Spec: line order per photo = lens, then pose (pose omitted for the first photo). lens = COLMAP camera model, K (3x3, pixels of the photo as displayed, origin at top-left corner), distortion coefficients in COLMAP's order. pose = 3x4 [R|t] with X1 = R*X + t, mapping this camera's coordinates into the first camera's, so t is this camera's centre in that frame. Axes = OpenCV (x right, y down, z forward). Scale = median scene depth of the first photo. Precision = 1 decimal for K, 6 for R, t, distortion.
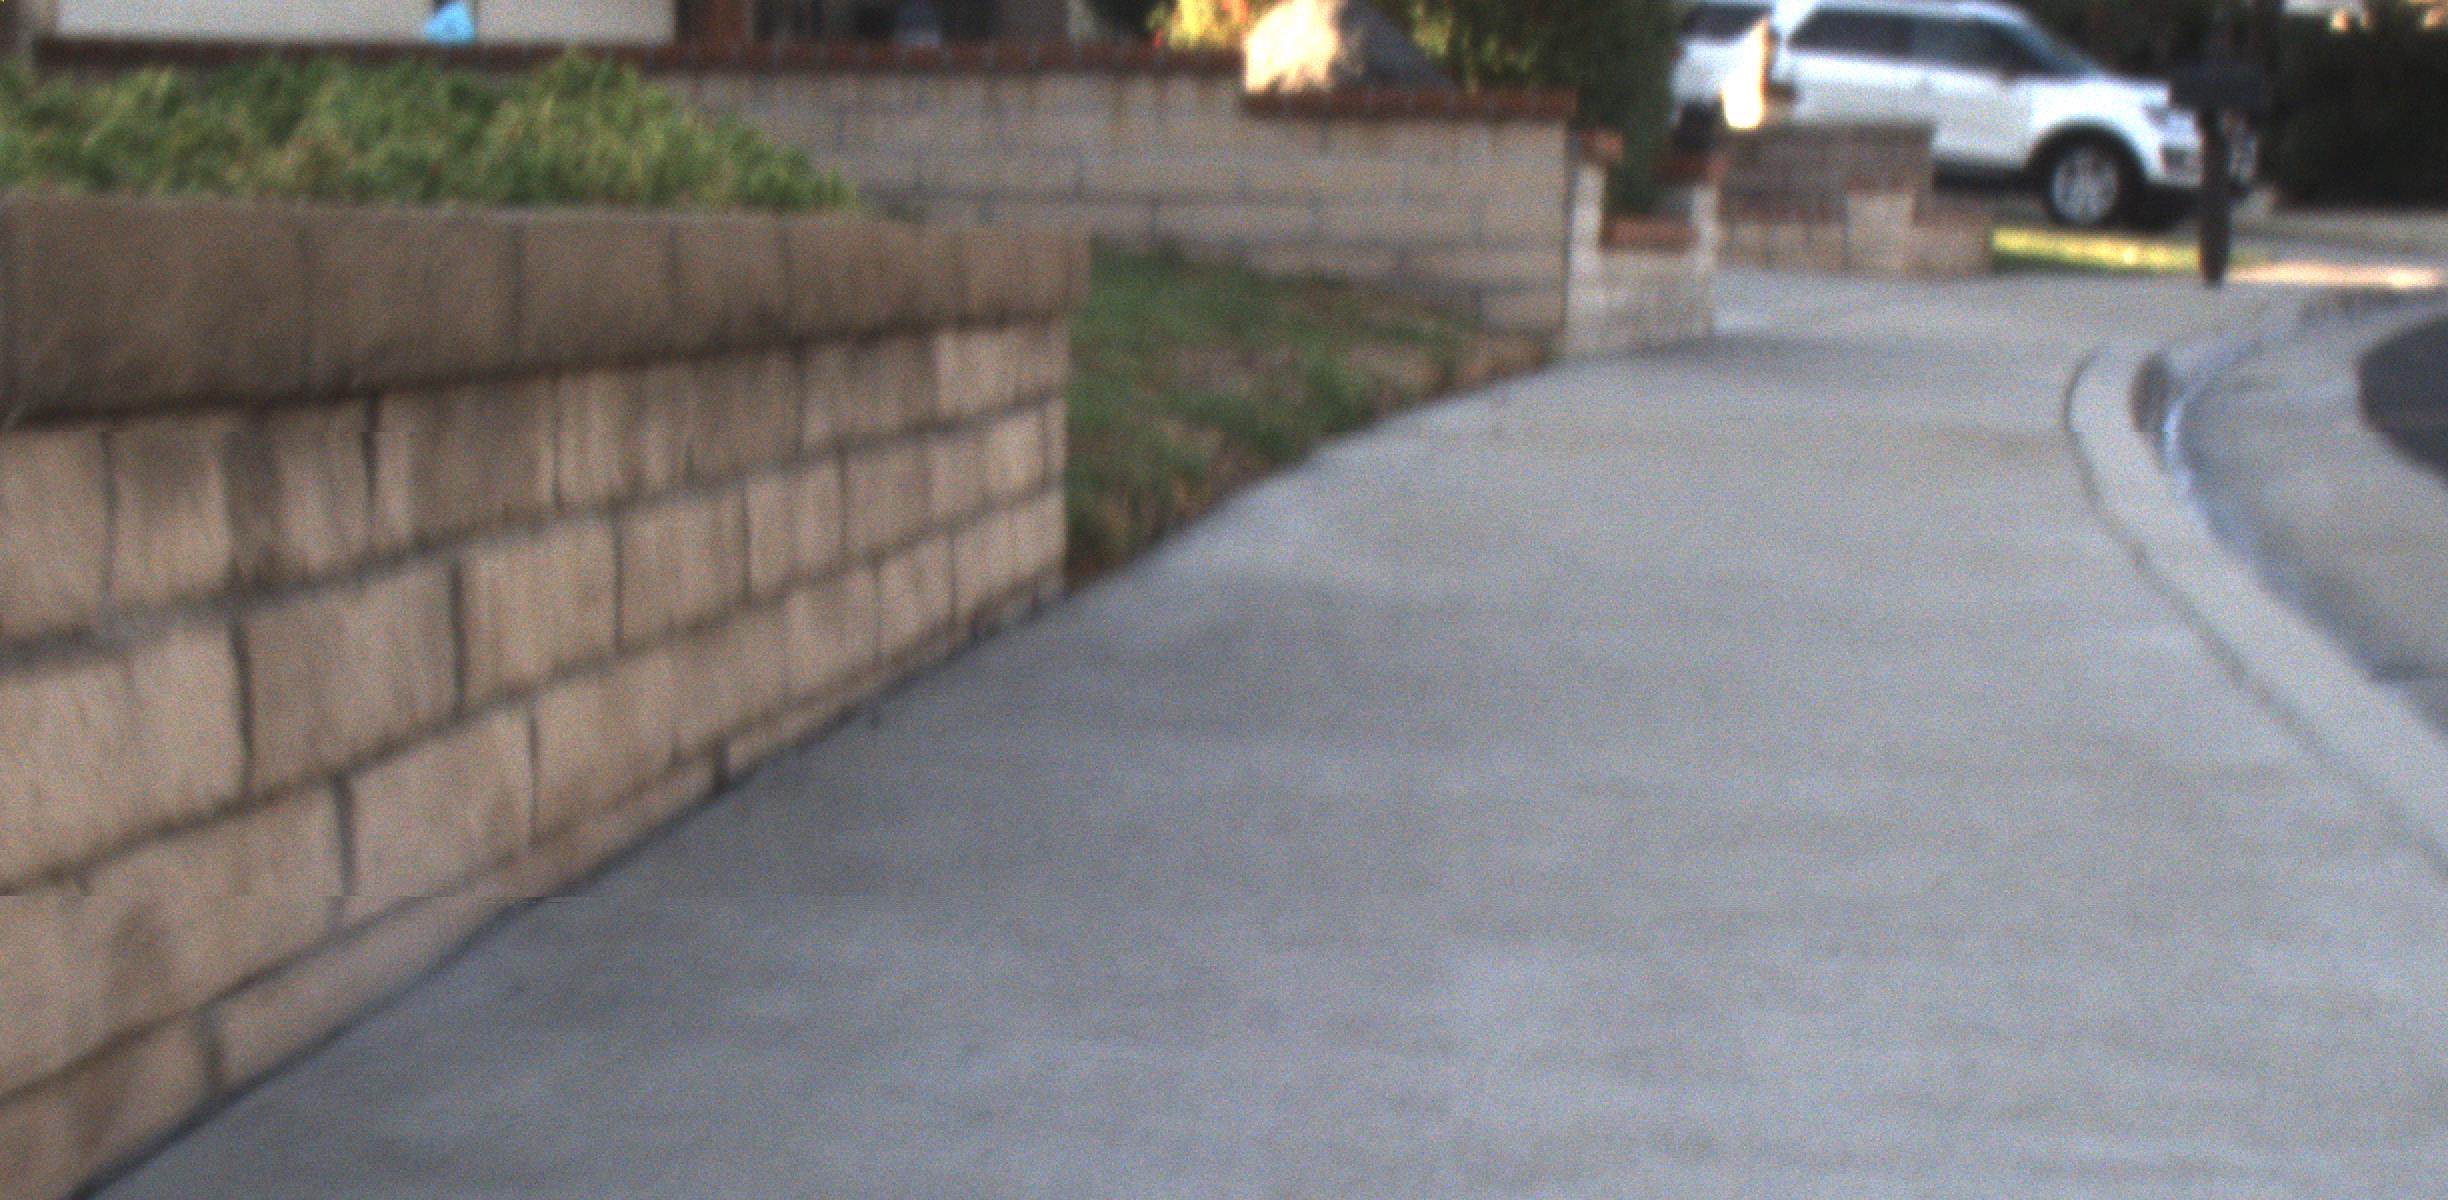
lens RADIAL K [[4369.6, 0, 1224.2], [0, 4369.6, 598.6], [0, 0, 1]] dist [-0.020674, 0.076868]
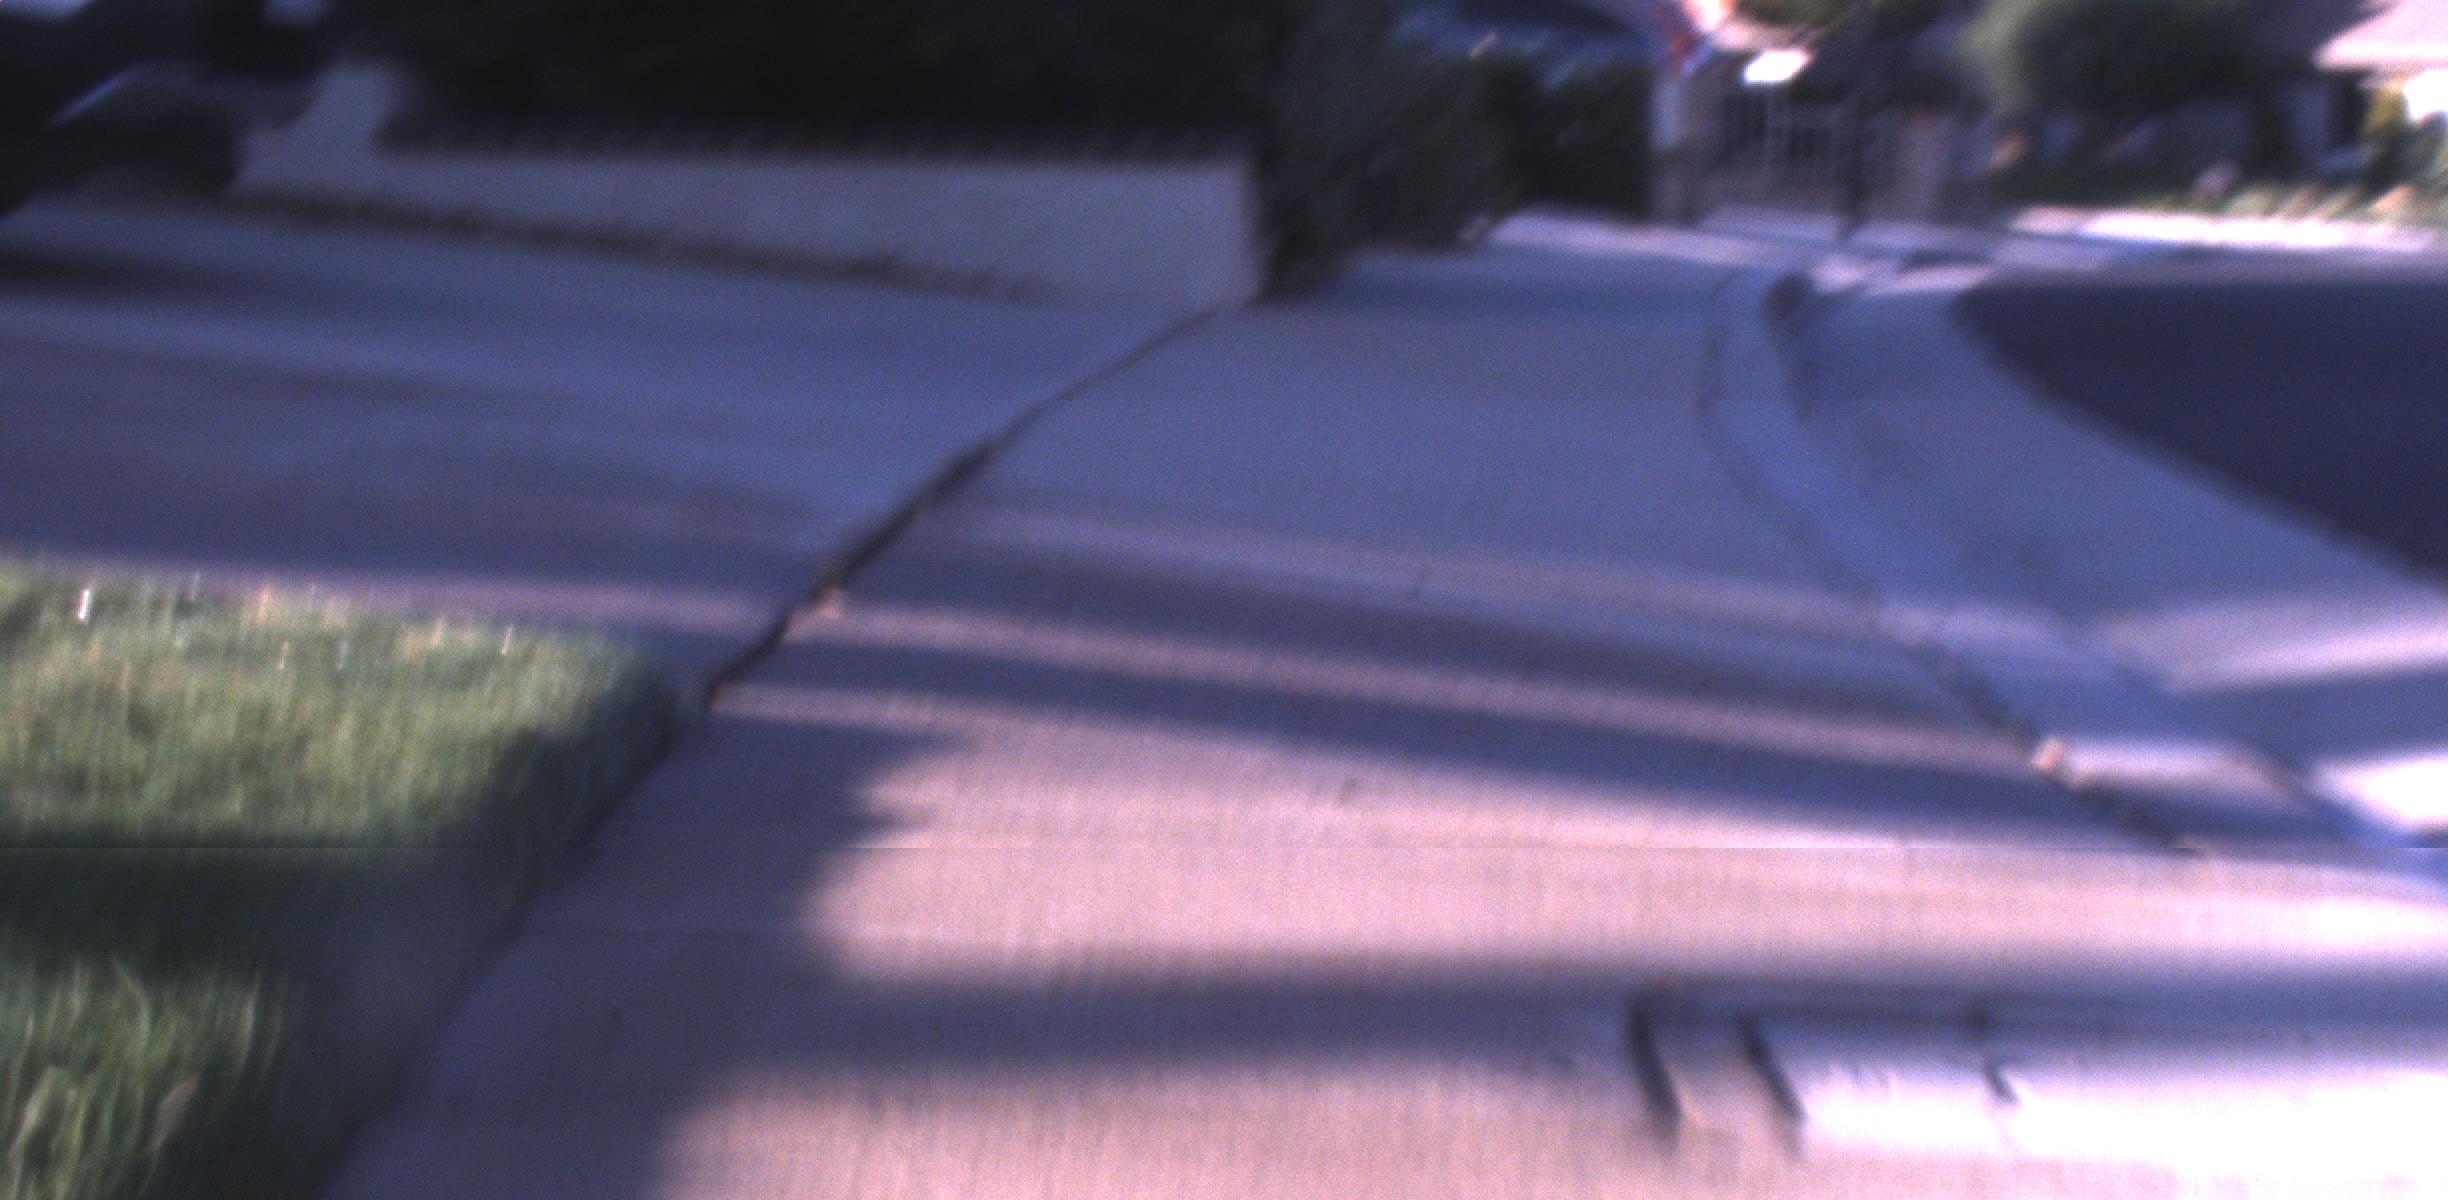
lens RADIAL K [[4387.1, 0, 1224.2], [0, 4387.1, 599.1], [0, 0, 1]] dist [-0.278407, -0.029875]
pose [[0.903039, -0.037697, 0.427902, 0.551433], [0.028753, 0.999212, 0.027349, -0.213779], [-0.428596, -0.012394, 0.903411, 2.374647]]
